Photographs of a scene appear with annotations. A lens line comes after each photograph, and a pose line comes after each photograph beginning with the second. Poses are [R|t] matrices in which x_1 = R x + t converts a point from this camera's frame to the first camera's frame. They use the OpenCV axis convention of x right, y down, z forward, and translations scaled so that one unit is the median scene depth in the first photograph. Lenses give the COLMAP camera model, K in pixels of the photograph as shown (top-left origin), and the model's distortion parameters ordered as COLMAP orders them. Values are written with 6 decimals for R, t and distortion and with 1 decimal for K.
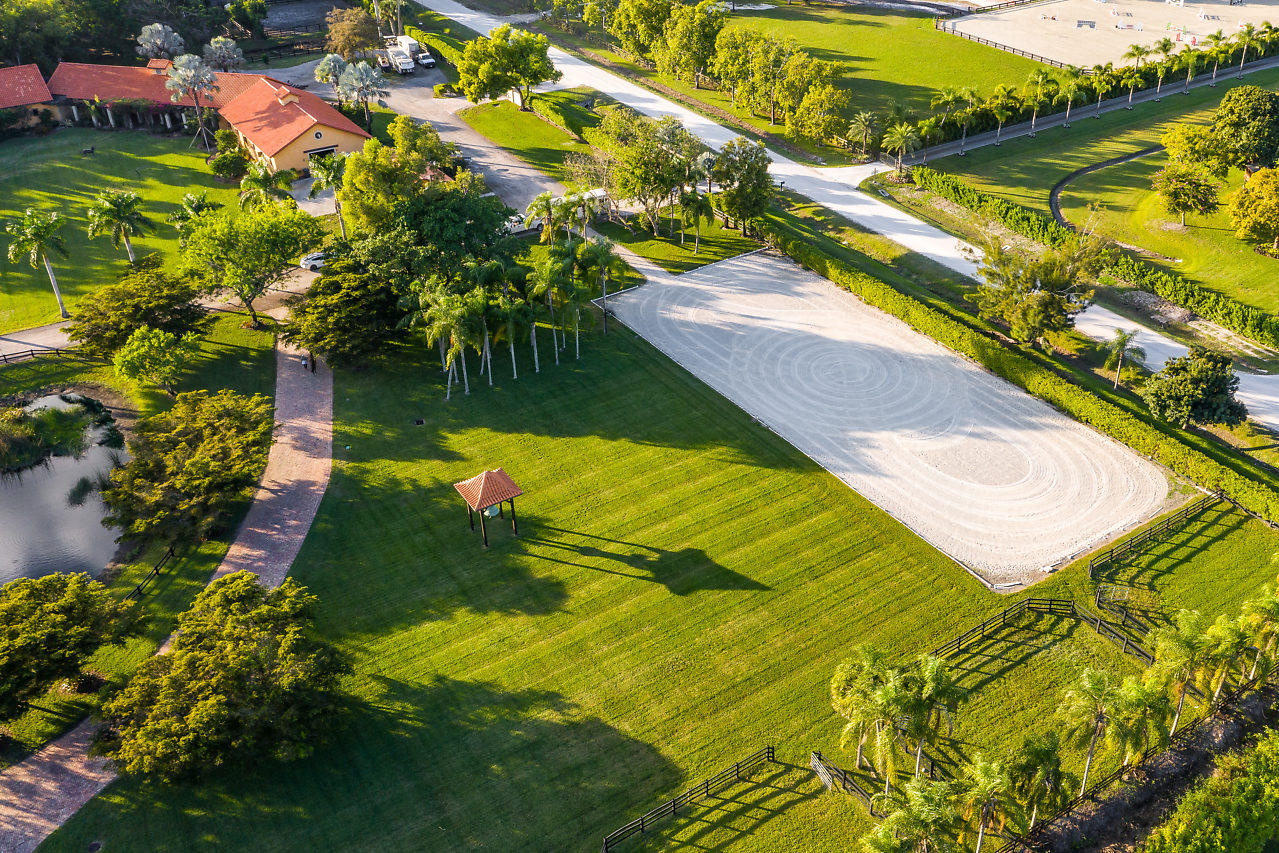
lens RADIAL K [[1145.9, 0, 623.8], [0, 1145.9, 424.0], [0, 0, 1]] dist [-0.000642, 0.008246]
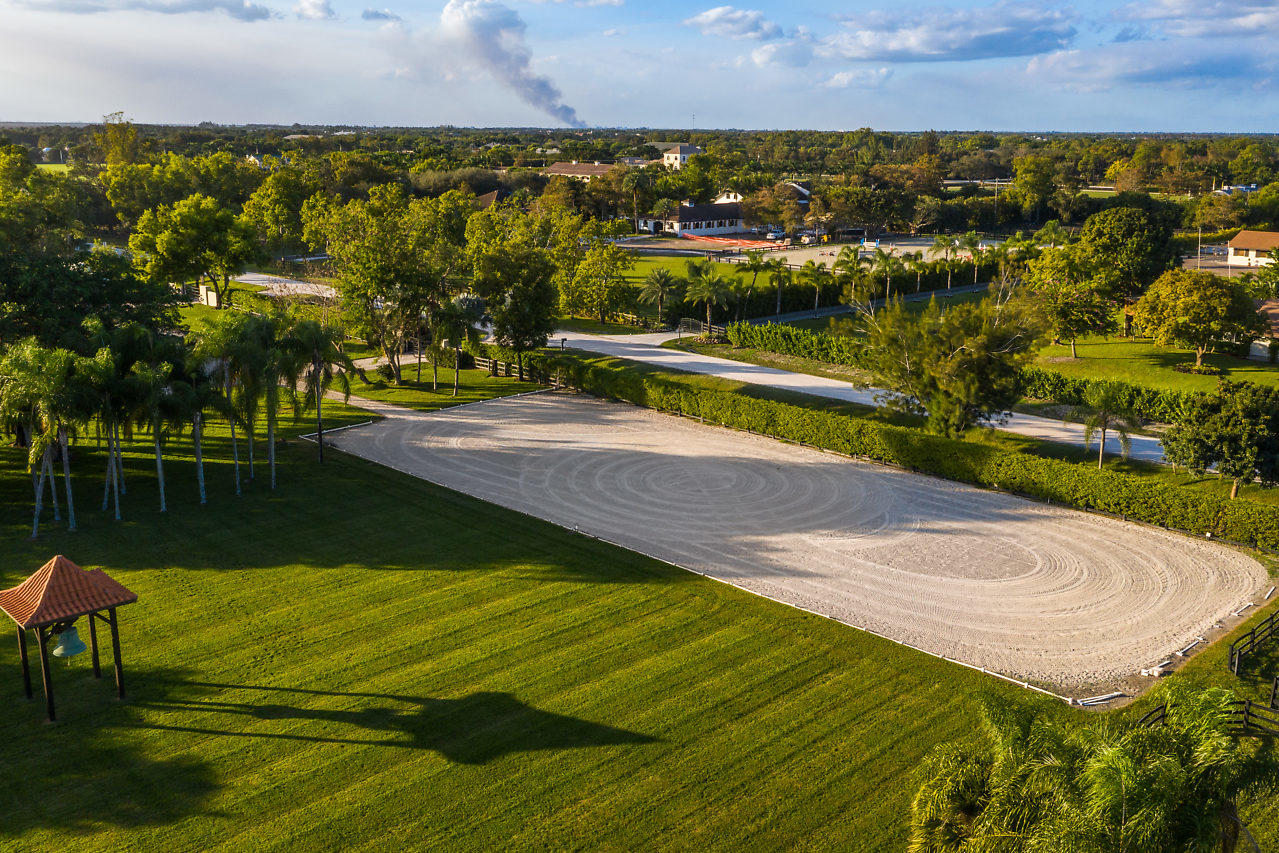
lens RADIAL K [[1222.5, 0, 611.3], [0, 1222.5, 430.2], [0, 0, 1]] dist [0.004272, 0.013902]
pose [[0.978592, -0.004326, 0.205762, 0.002636], [0.067298, 0.951544, -0.300060, 0.136118], [-0.194494, 0.307484, 0.931464, 0.376469]]
